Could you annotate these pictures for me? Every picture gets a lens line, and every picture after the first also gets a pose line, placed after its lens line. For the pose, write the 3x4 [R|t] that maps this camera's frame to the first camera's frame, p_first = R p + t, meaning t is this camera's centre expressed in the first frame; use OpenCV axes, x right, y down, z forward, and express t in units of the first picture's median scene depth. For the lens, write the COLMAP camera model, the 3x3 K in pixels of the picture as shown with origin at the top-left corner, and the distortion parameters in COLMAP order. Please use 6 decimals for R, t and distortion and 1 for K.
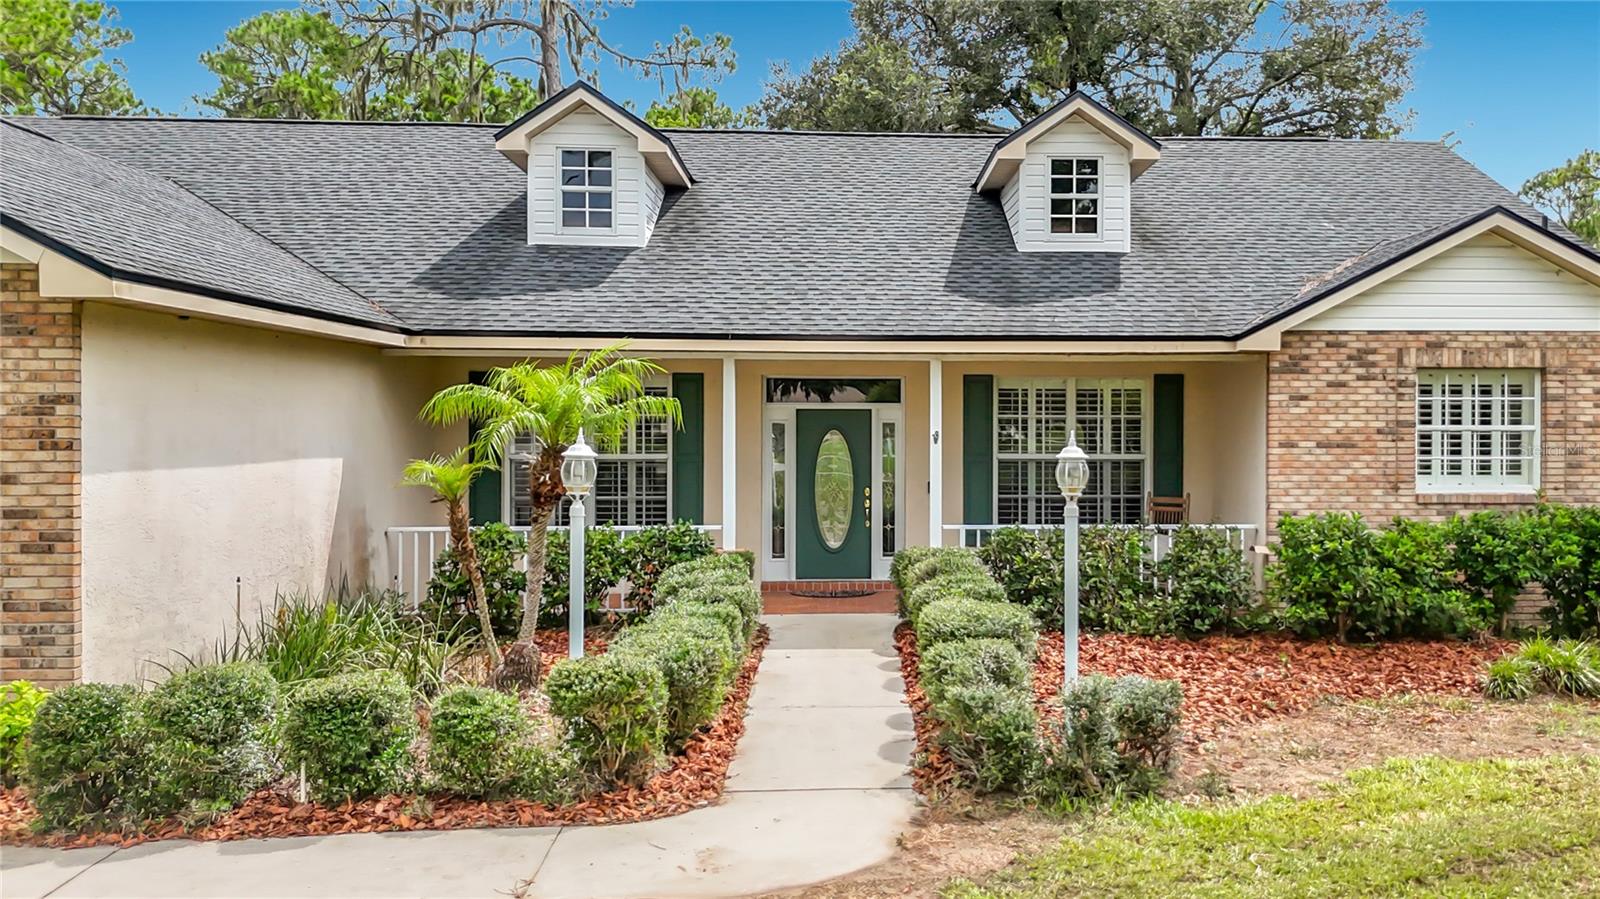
lens RADIAL K [[1318.3, 0, 956.5], [0, 1318.3, 448.8], [0, 0, 1]] dist [0.058754, -0.000711]
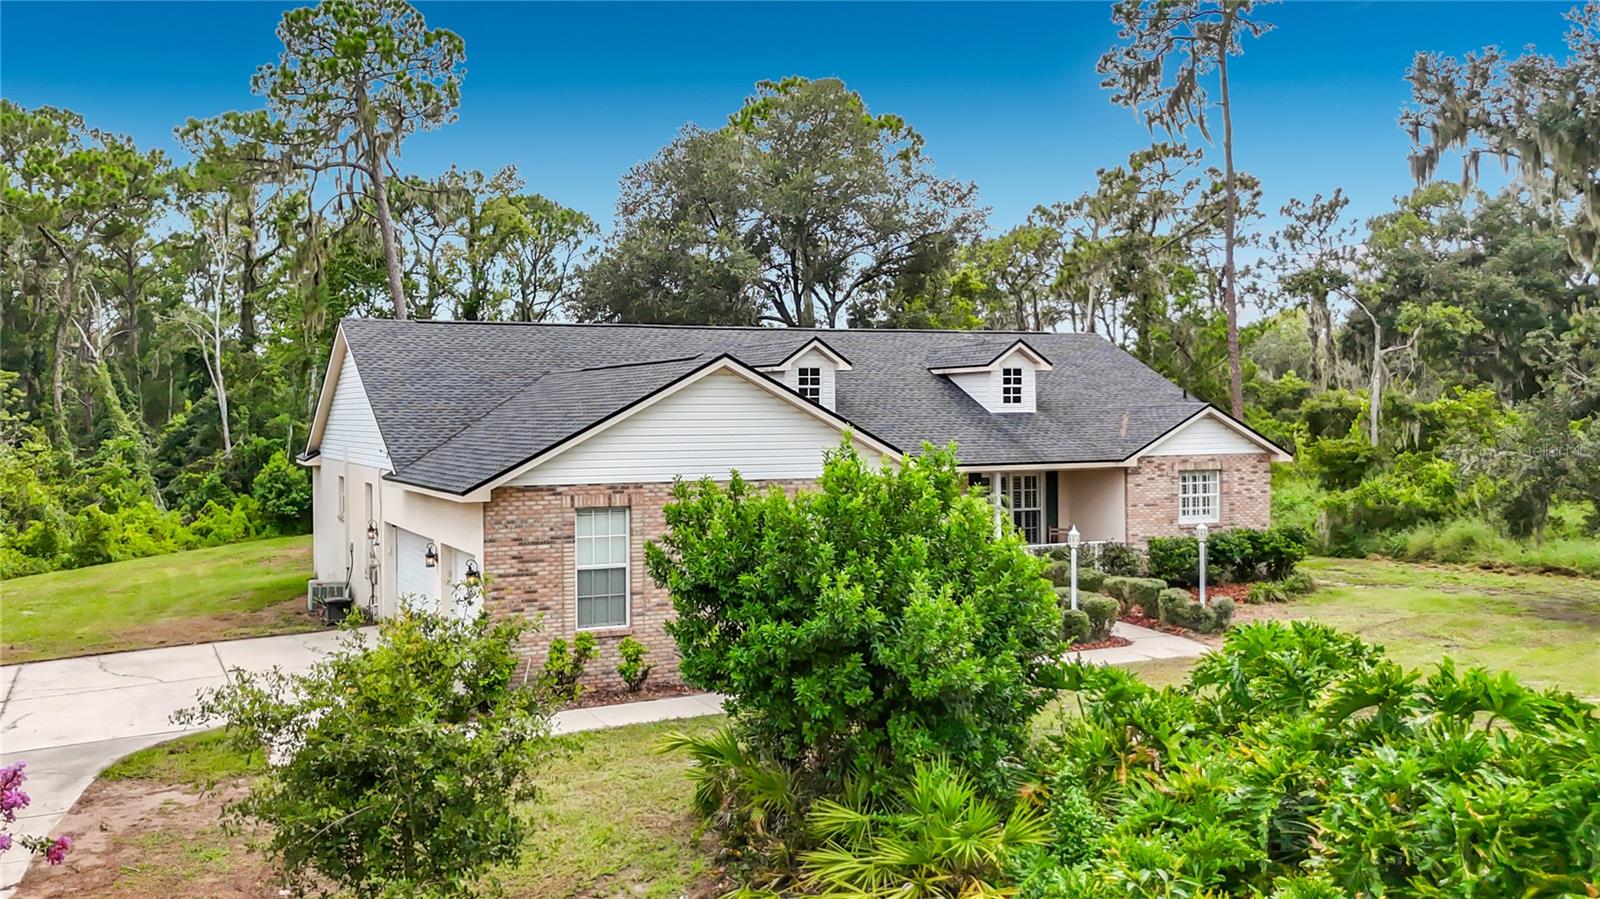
lens RADIAL K [[1308.4, 0, 725.6], [0, 1308.4, 444.7], [0, 0, 1]] dist [0.054567, 0.002437]
pose [[0.941022, -0.018281, 0.337851, -1.098606], [0.017621, 0.999832, 0.005022, -0.122468], [-0.337886, 0.001228, 0.941186, -0.848316]]
